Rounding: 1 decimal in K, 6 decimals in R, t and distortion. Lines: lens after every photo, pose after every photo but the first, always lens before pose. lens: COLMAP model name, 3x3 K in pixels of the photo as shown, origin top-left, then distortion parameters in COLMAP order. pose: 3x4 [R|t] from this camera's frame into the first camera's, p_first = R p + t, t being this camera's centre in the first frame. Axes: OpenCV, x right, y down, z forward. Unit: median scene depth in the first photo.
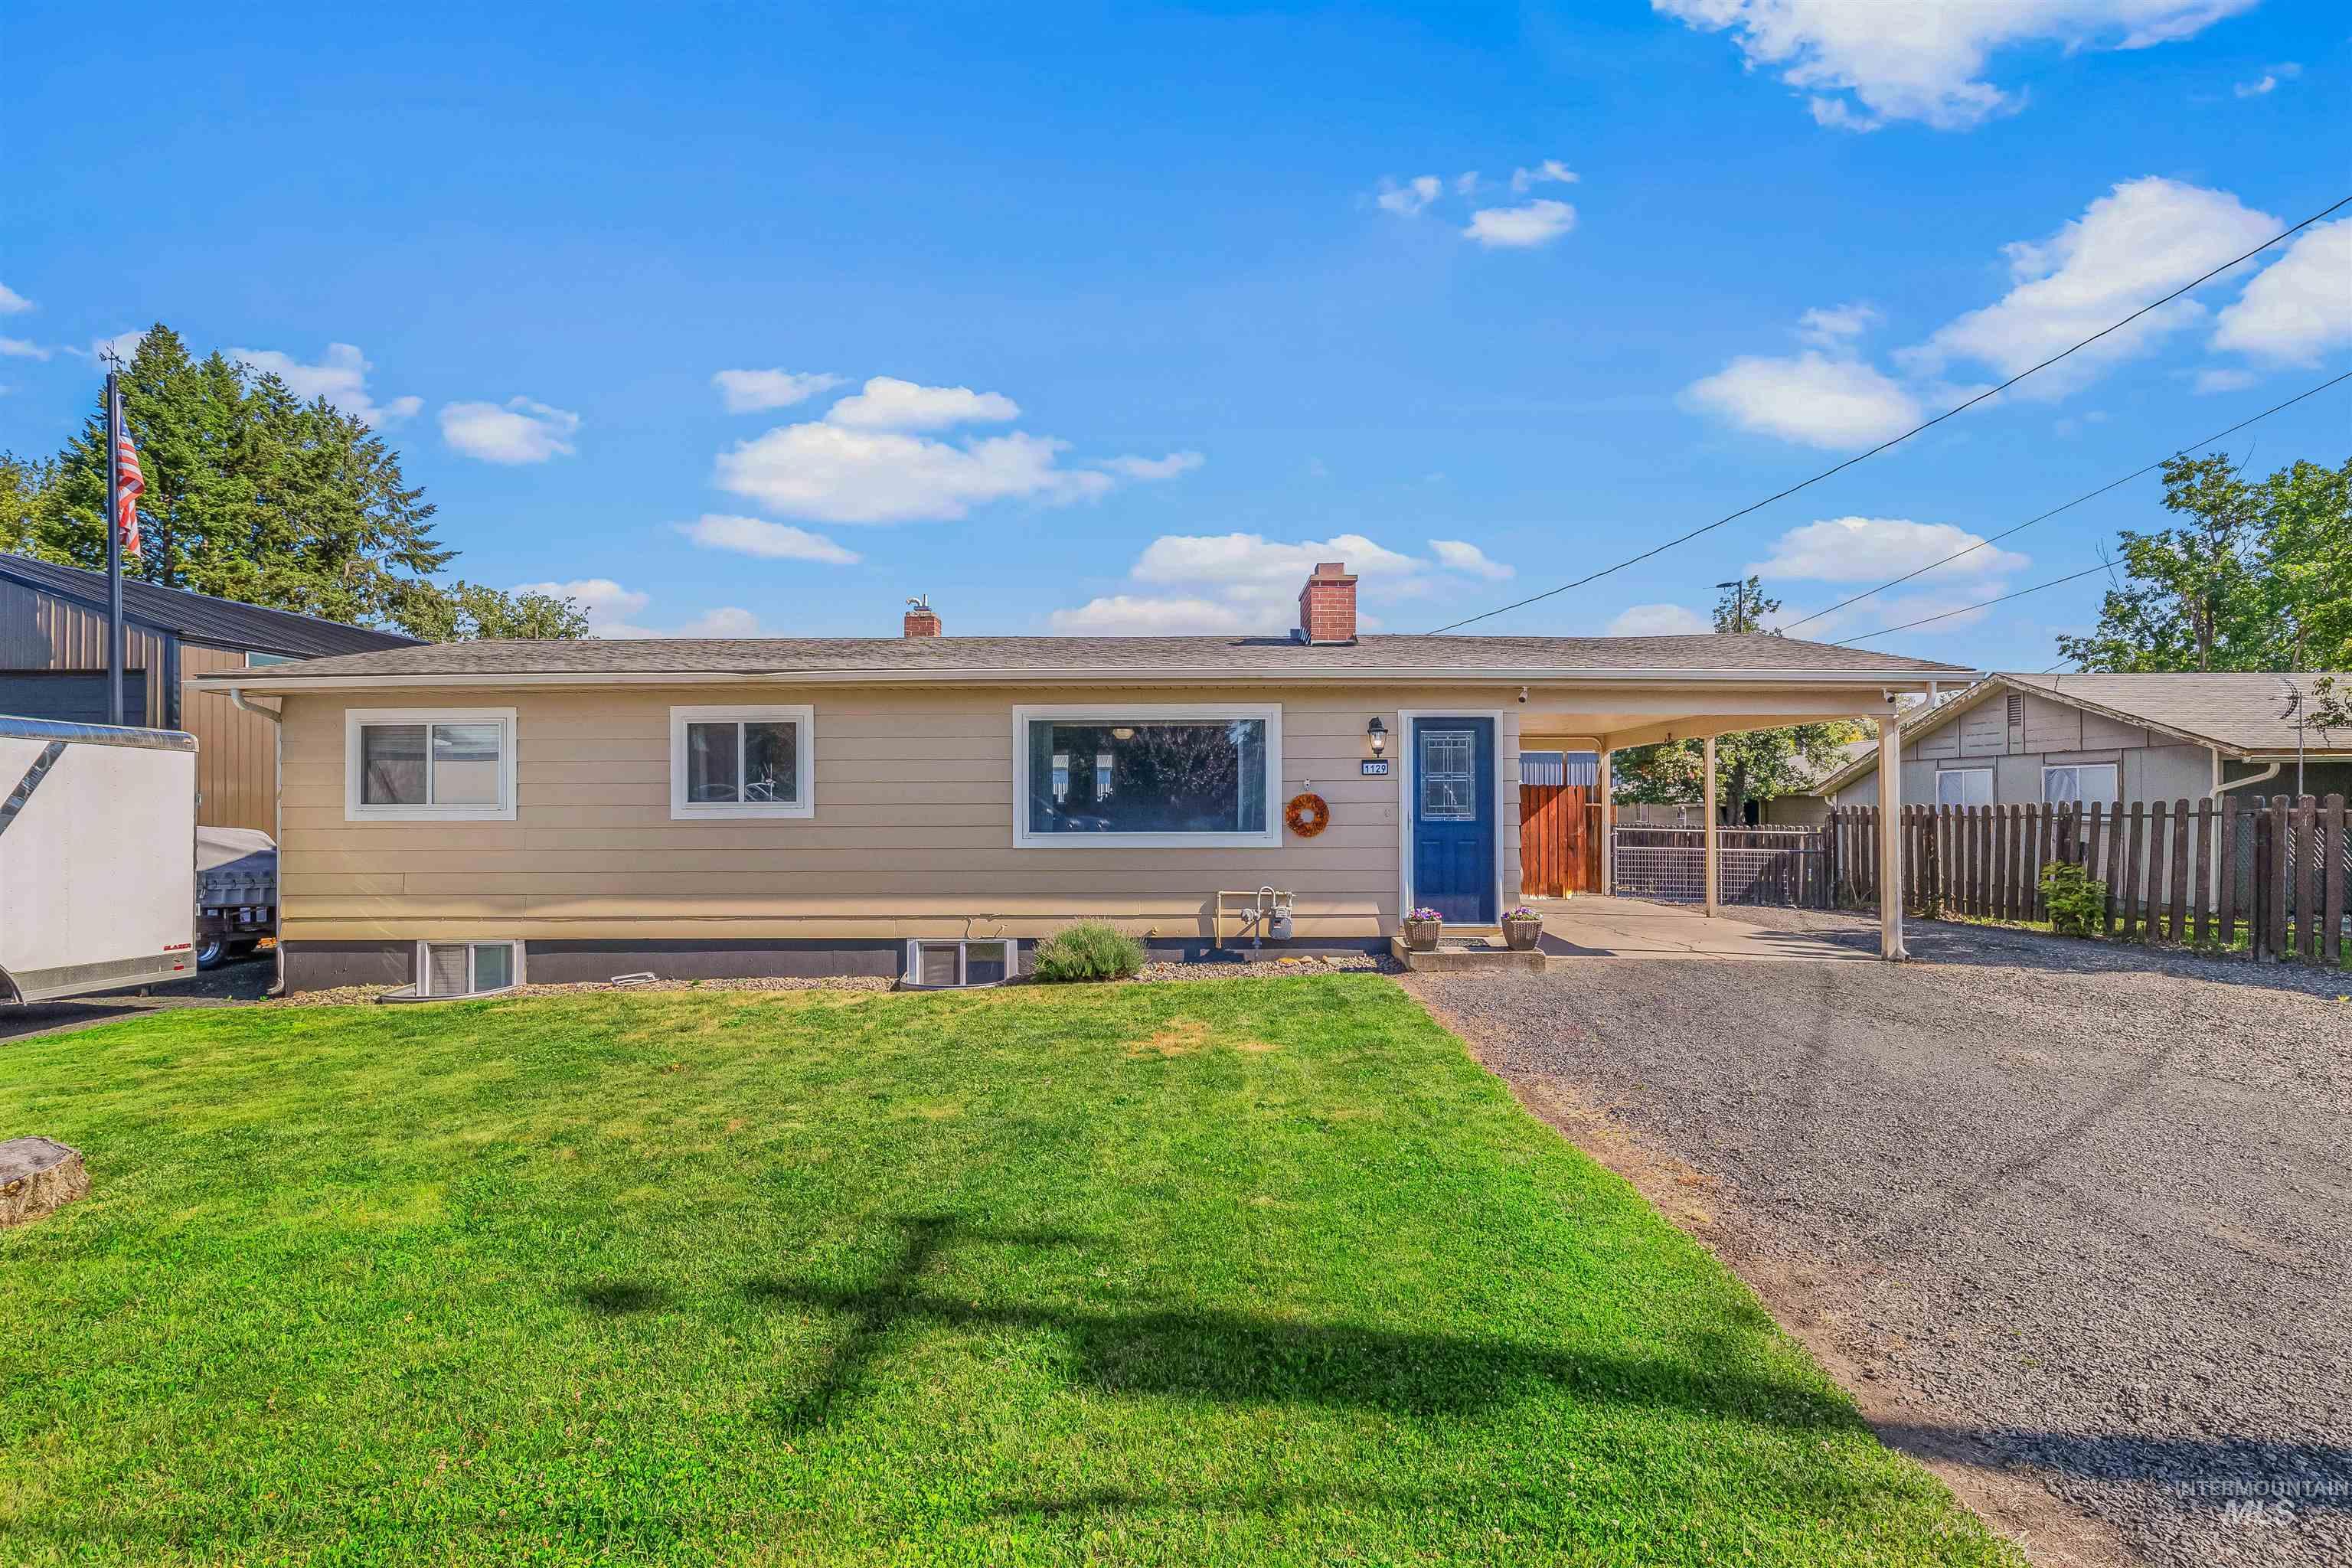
lens RADIAL K [[1064.5, 0, 1190.9], [0, 1064.5, 795.5], [0, 0, 1]] dist [0.000024, 0.000313]
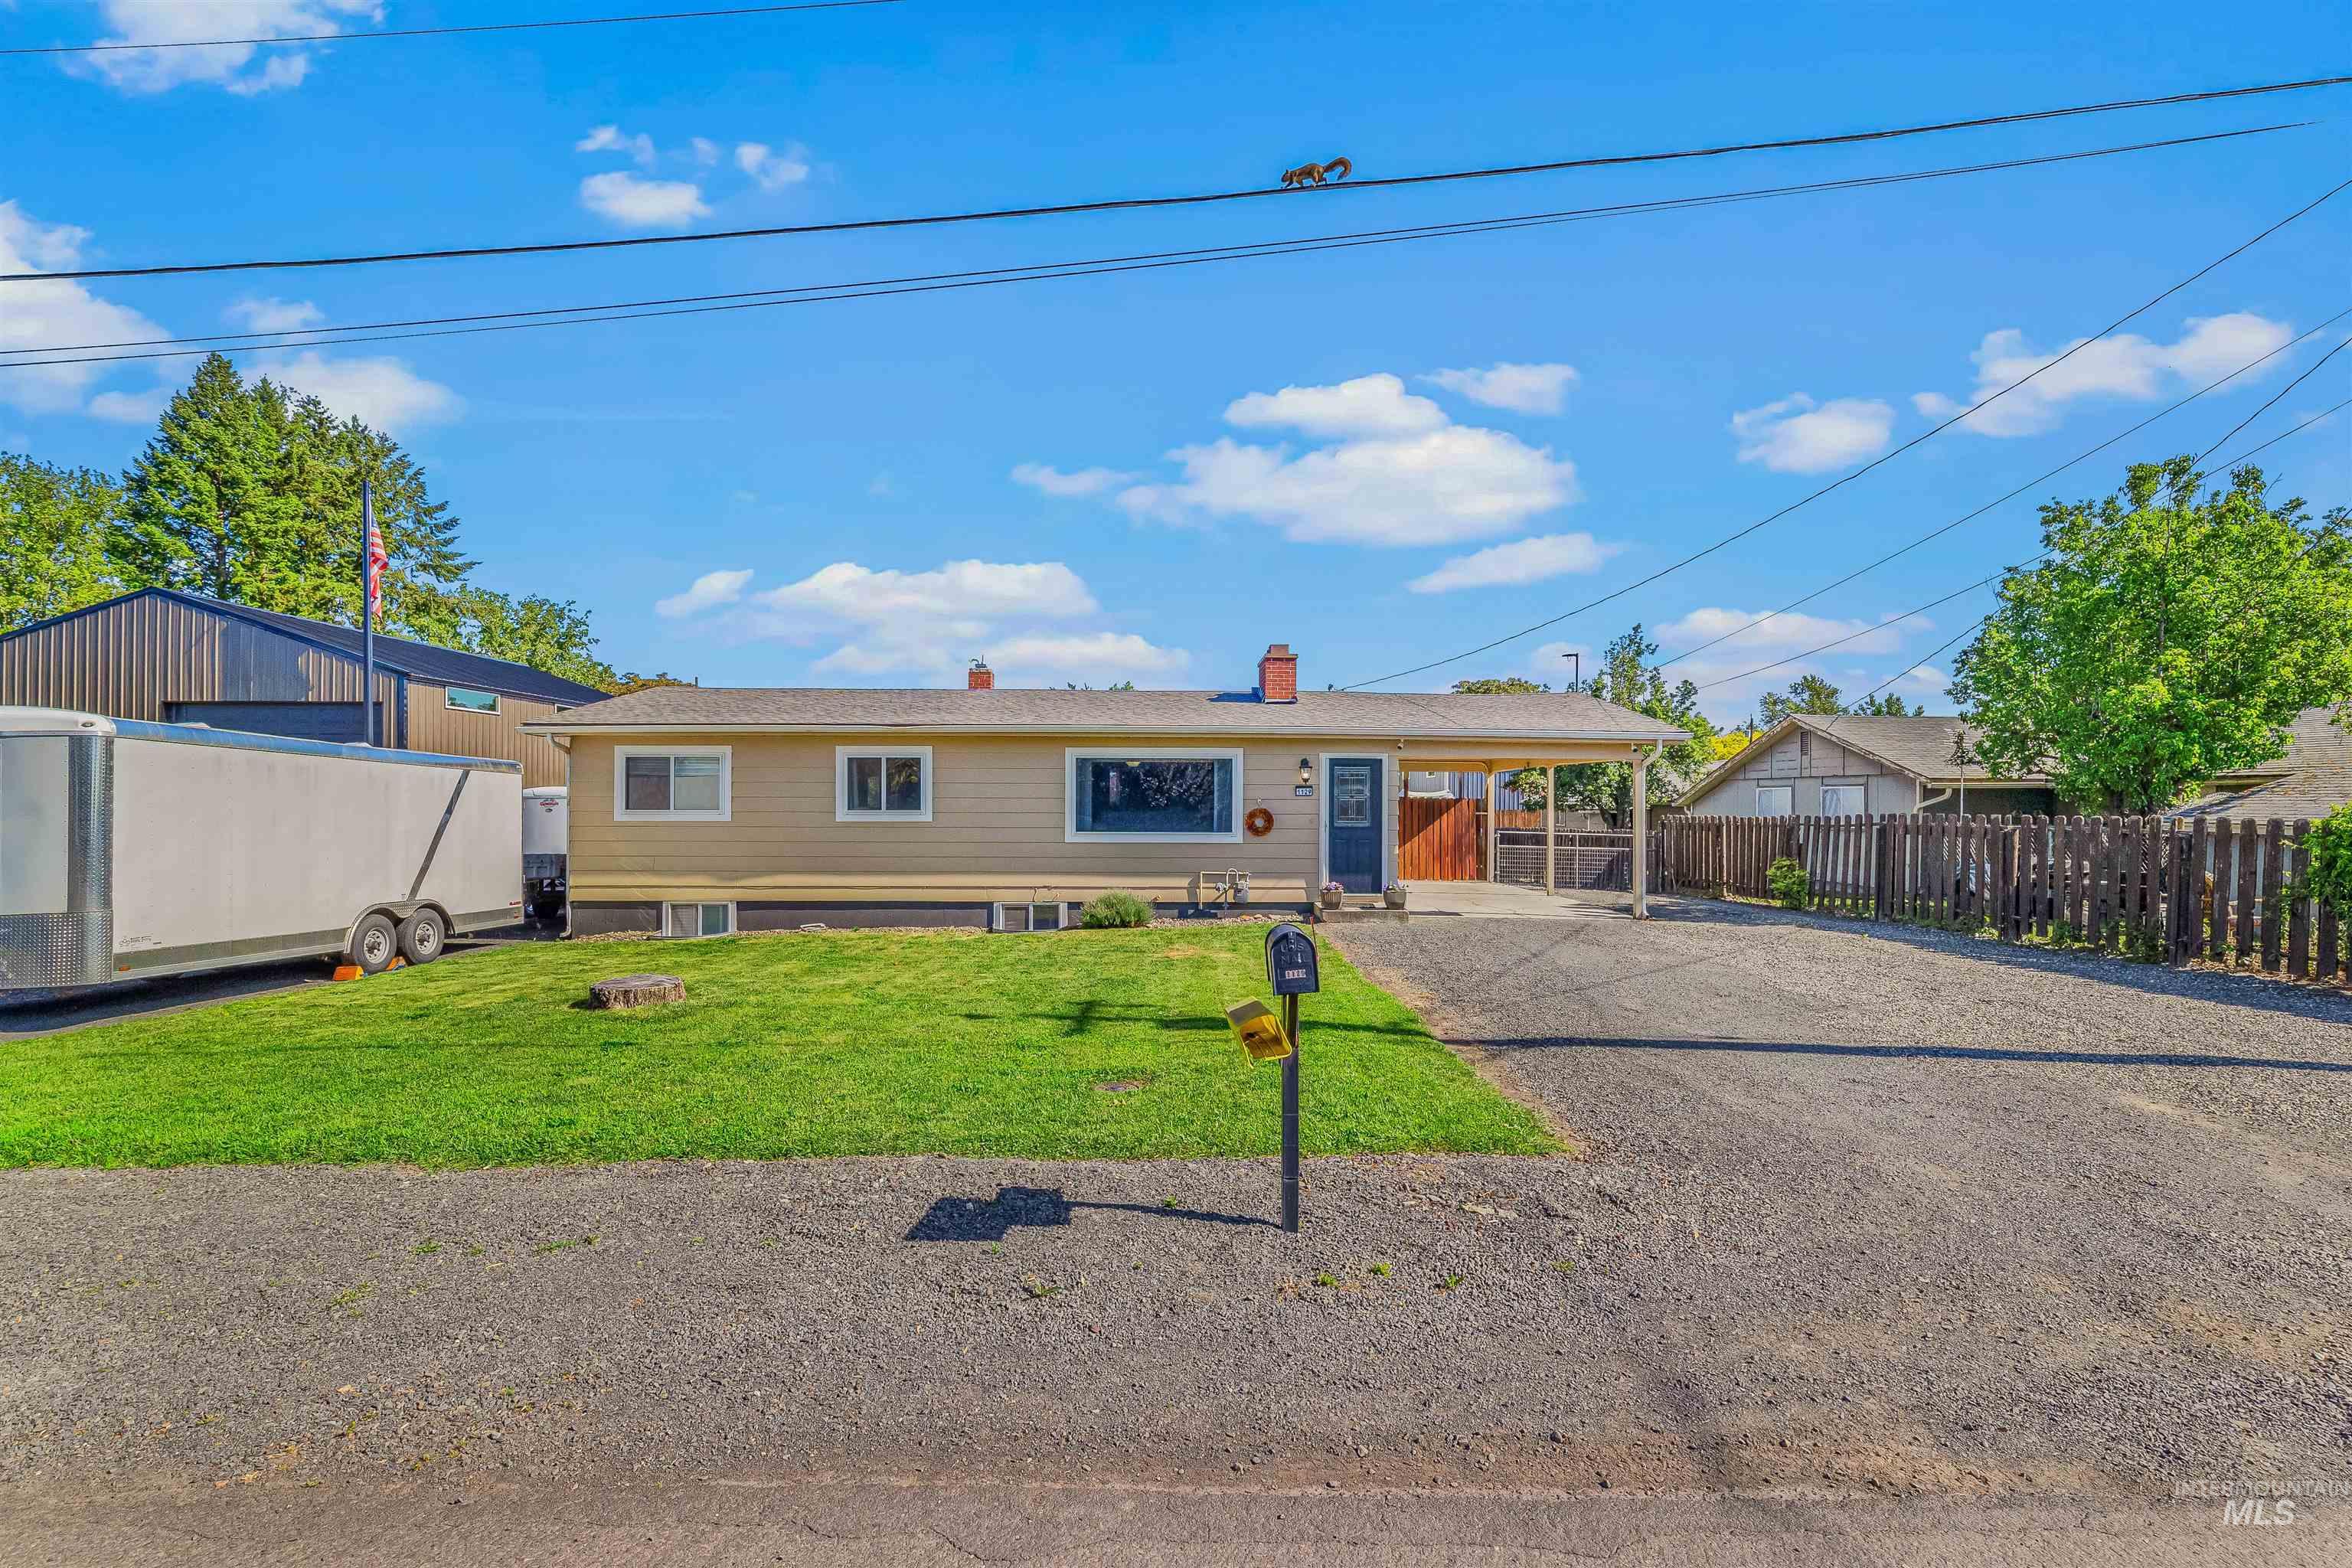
lens RADIAL K [[1047.3, 0, 1191.4], [0, 1047.3, 801.3], [0, 0, 1]] dist [0.000289, -0.000260]
pose [[0.999617, 0.007863, 0.026544, -0.020245], [-0.008029, 0.999949, 0.006137, -0.014083], [-0.026494, -0.006347, 0.999629, -0.358105]]
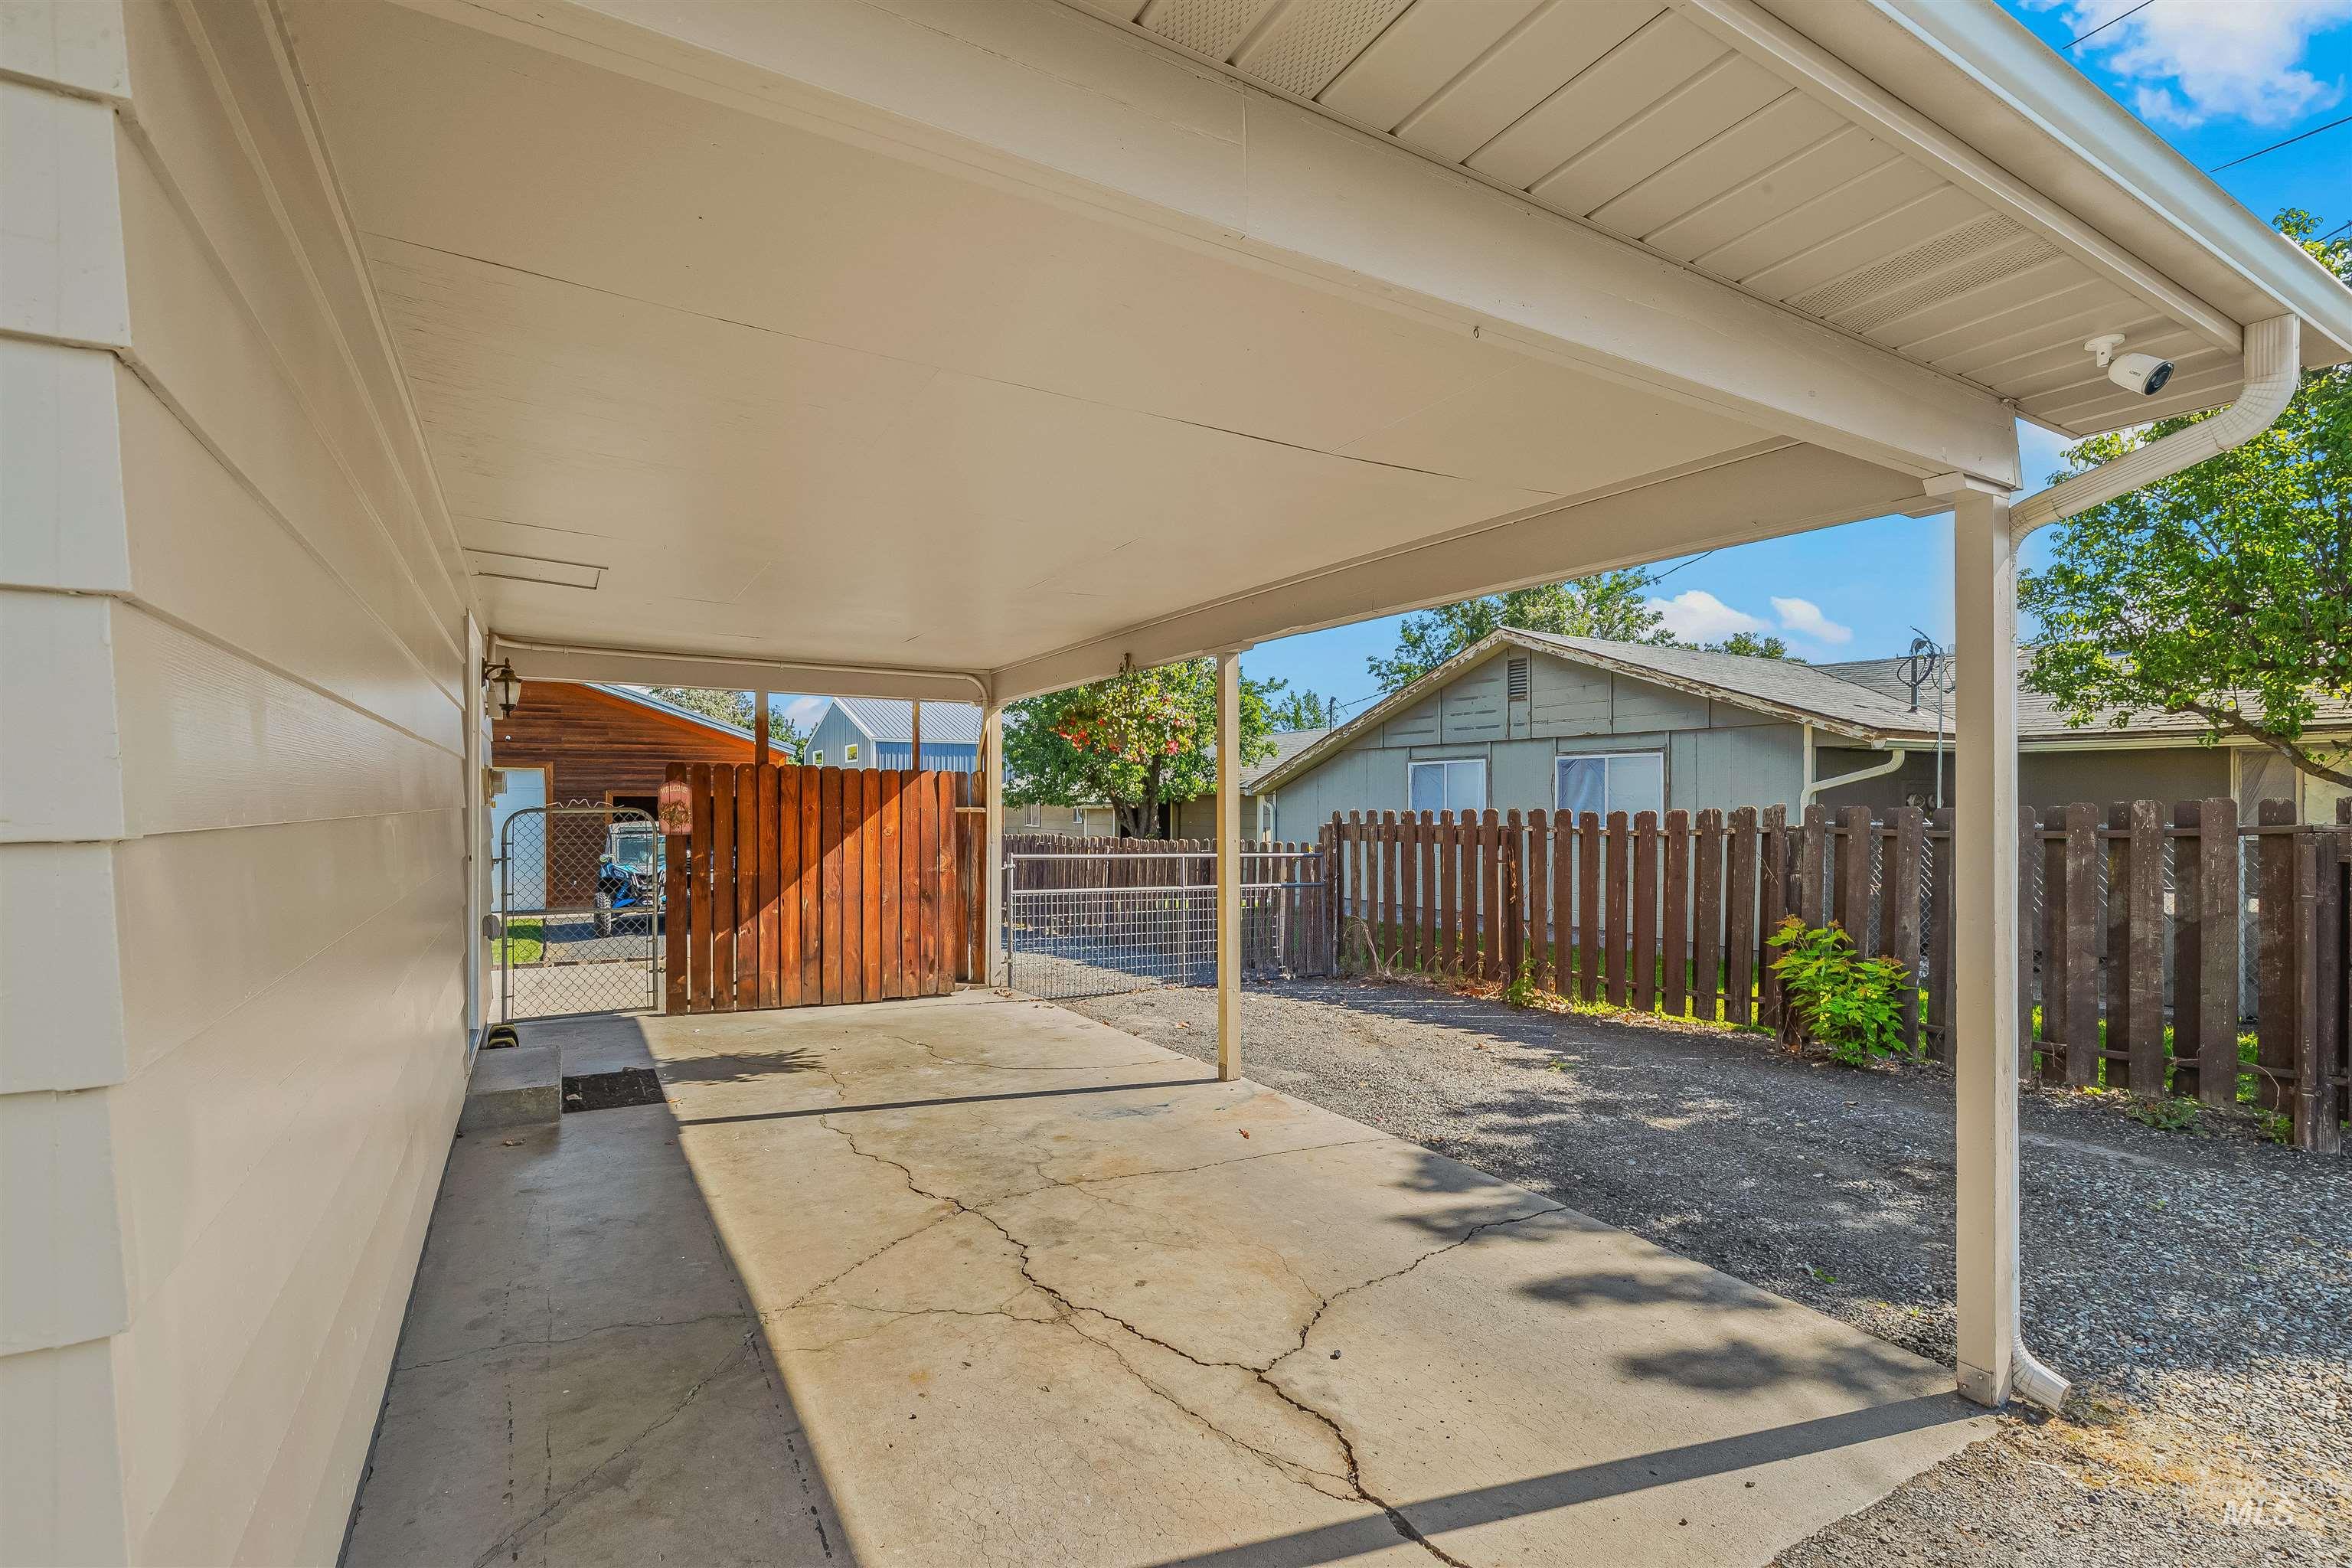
lens RADIAL K [[1081.5, 0, 1171.6], [0, 1081.5, 802.8], [0, 0, 1]] dist [-0.000001, 0.000689]
pose [[0.859525, 0.001095, 0.511093, 0.245997], [-0.005082, 0.999967, 0.006404, 0.001878], [-0.511069, -0.008102, 0.859502, 0.633949]]
